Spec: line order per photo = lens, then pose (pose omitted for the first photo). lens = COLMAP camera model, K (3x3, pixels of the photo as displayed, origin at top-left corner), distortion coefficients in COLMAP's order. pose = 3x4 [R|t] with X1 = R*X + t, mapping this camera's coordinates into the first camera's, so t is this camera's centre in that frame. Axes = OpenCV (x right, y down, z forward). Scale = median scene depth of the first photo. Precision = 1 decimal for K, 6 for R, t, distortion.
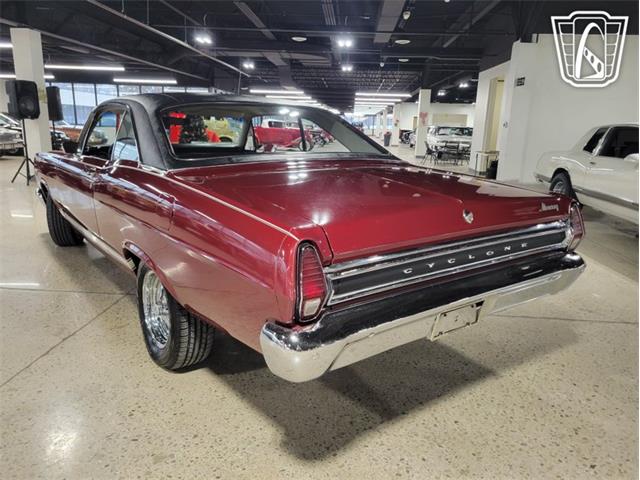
lens RADIAL K [[479.3, 0, 313.7], [0, 479.3, 236.6], [0, 0, 1]] dist [0.055033, -0.033903]
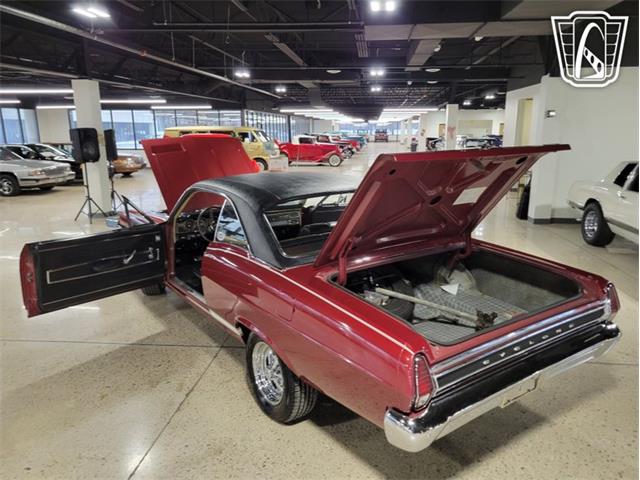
lens RADIAL K [[479.3, 0, 325.0], [0, 479.3, 236.0], [0, 0, 1]] dist [0.055033, -0.033903]
pose [[0.998979, -0.032355, -0.031536, -0.043991], [0.031985, 0.999414, -0.012187, -0.061340], [0.031912, 0.011166, 0.999428, -0.078886]]
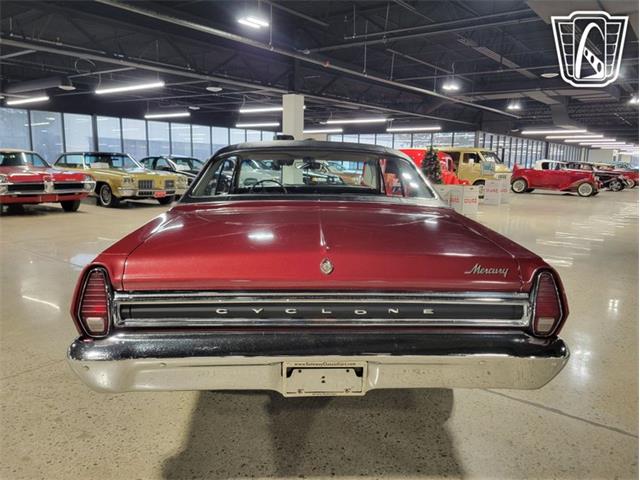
lens RADIAL K [[479.3, 0, 323.4], [0, 479.3, 234.3], [0, 0, 1]] dist [0.055033, -0.033903]
pose [[0.842547, 0.068399, -0.534261, 0.202342], [-0.117155, 0.991428, -0.057830, -0.012508], [0.525727, 0.111316, 0.843339, 0.055264]]
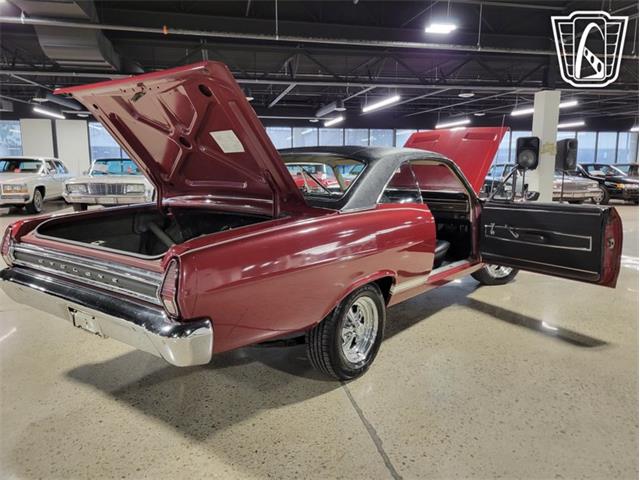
lens RADIAL K [[470.9, 0, 329.3], [0, 470.9, 234.7], [0, 0, 1]] dist [0.074202, -0.019774]
pose [[0.320174, 0.113141, -0.940579, 0.420734], [-0.211645, 0.976292, 0.045393, -0.060073], [0.923415, 0.184535, 0.336529, 0.292863]]
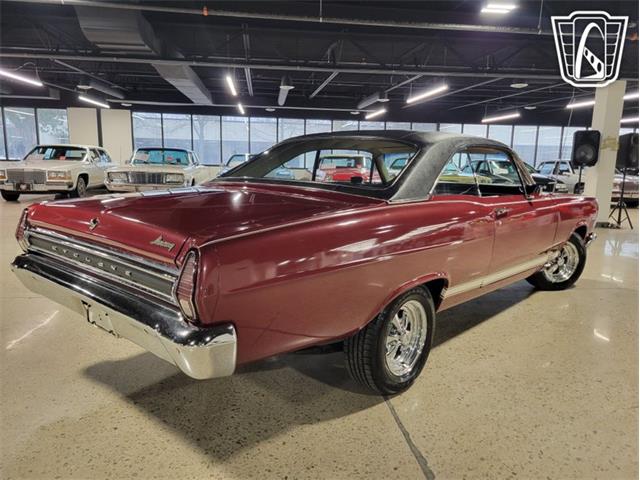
lens RADIAL K [[470.9, 0, 332.6], [0, 470.9, 240.1], [0, 0, 1]] dist [0.074202, -0.019774]
pose [[0.249922, 0.141178, -0.957918, 0.376185], [-0.236528, 0.968243, 0.080989, -0.054735], [0.938932, 0.206333, 0.275378, 0.302460]]
